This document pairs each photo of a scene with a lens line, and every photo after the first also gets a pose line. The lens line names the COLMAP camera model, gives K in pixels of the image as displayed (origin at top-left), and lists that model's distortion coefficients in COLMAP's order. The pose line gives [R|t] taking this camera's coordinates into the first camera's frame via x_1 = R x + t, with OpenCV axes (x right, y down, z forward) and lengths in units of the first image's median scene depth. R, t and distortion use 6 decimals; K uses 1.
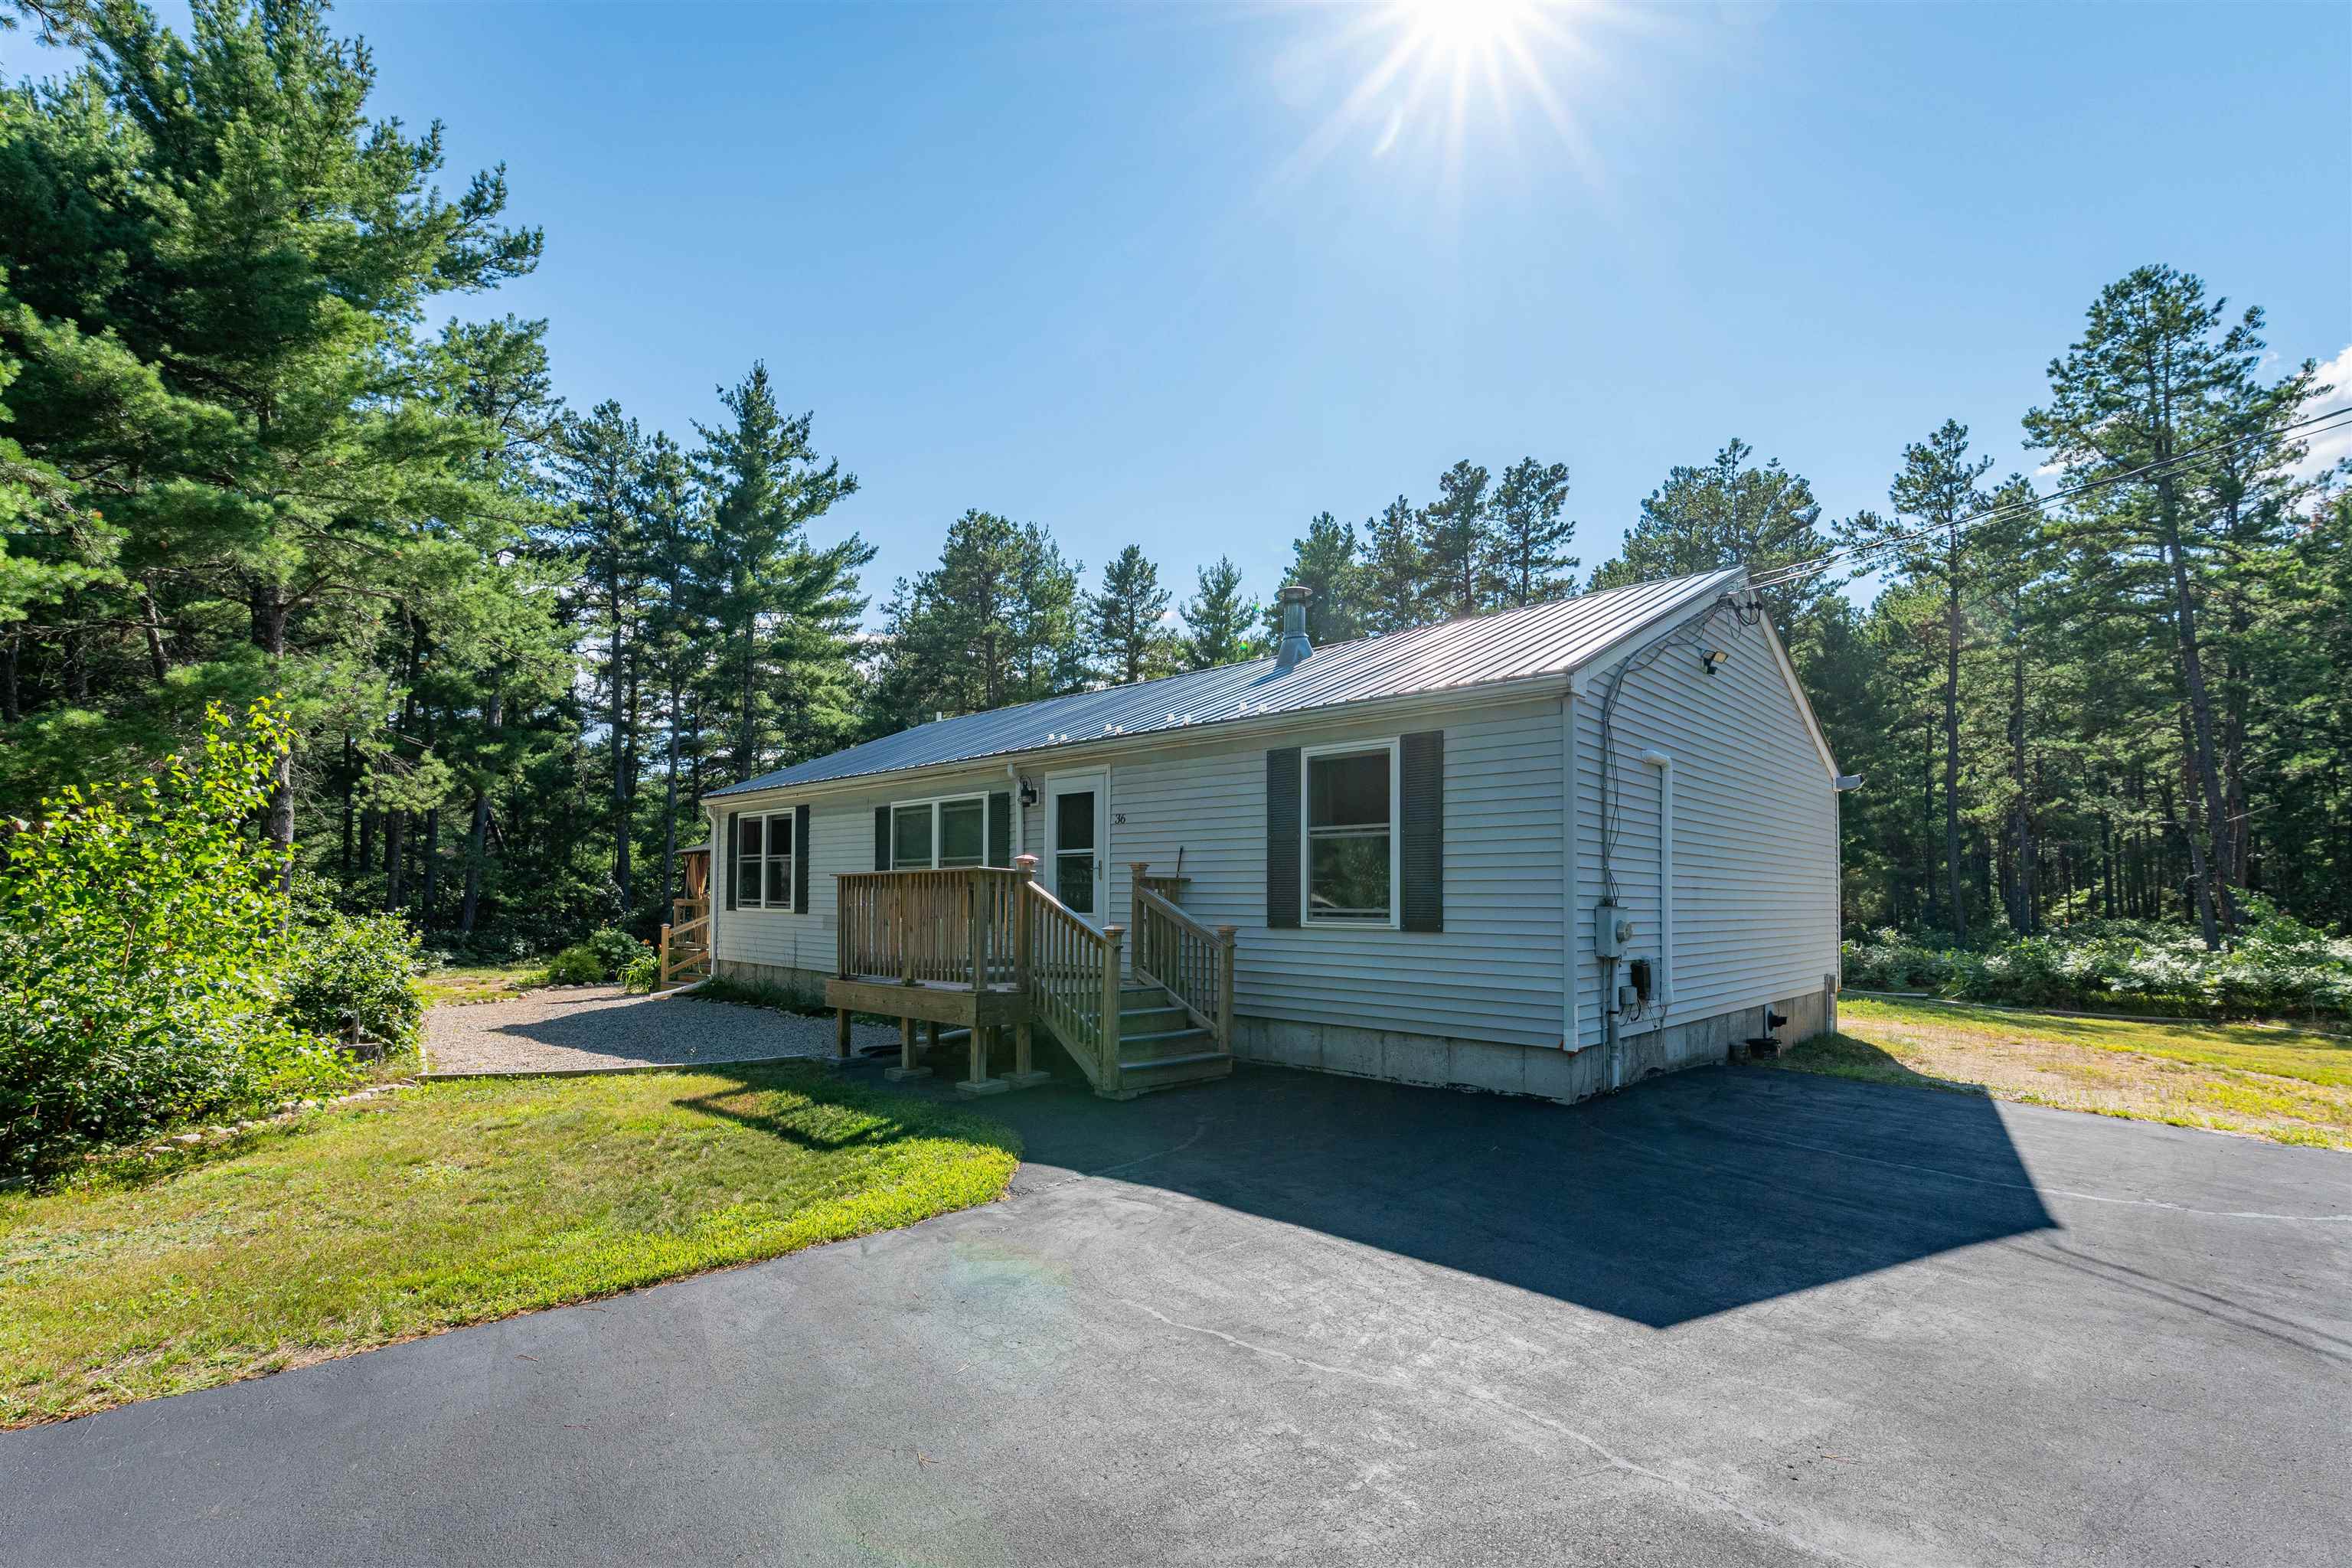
lens RADIAL K [[1063.2, 0, 1194.7], [0, 1063.2, 868.9], [0, 0, 1]] dist [0.006084, 0.000164]
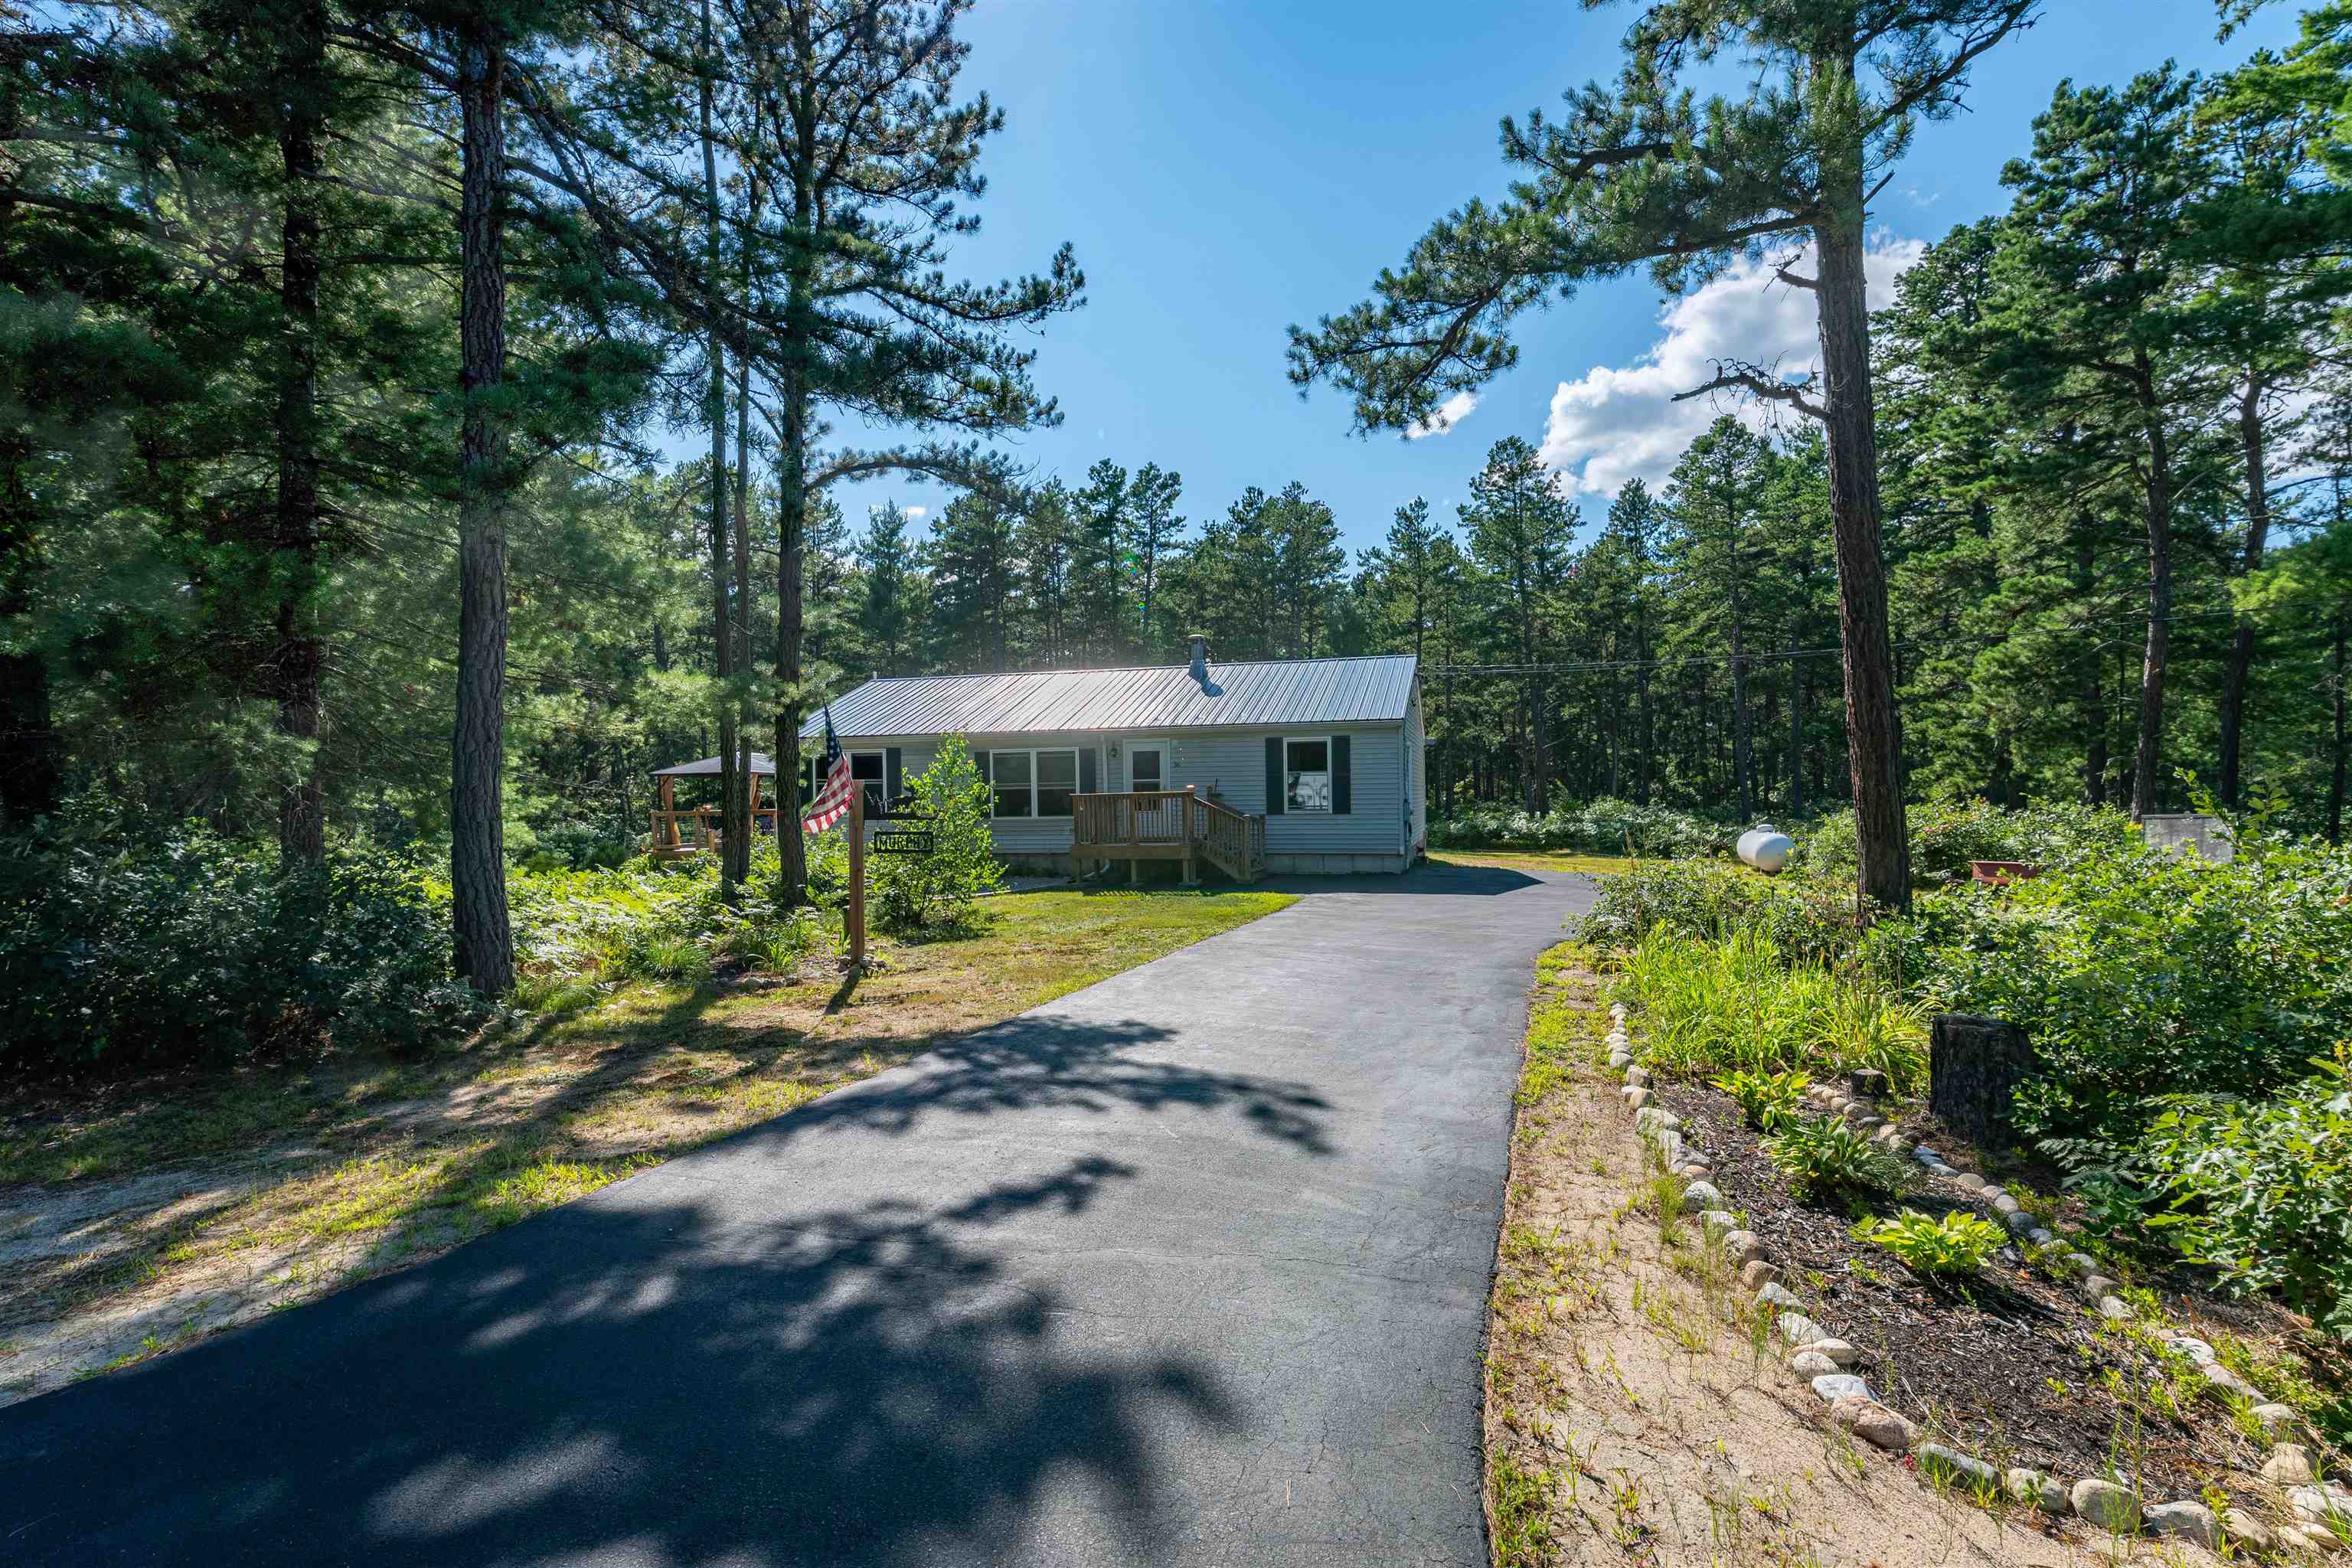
lens RADIAL K [[1031.6, 0, 1181.2], [0, 1031.6, 802.7], [0, 0, 1]] dist [0.001302, -0.000117]
pose [[0.897500, -0.020258, 0.440549, -0.237112], [0.000979, 0.999033, 0.043945, -0.015872], [-0.441013, -0.039009, 0.896652, -0.201090]]
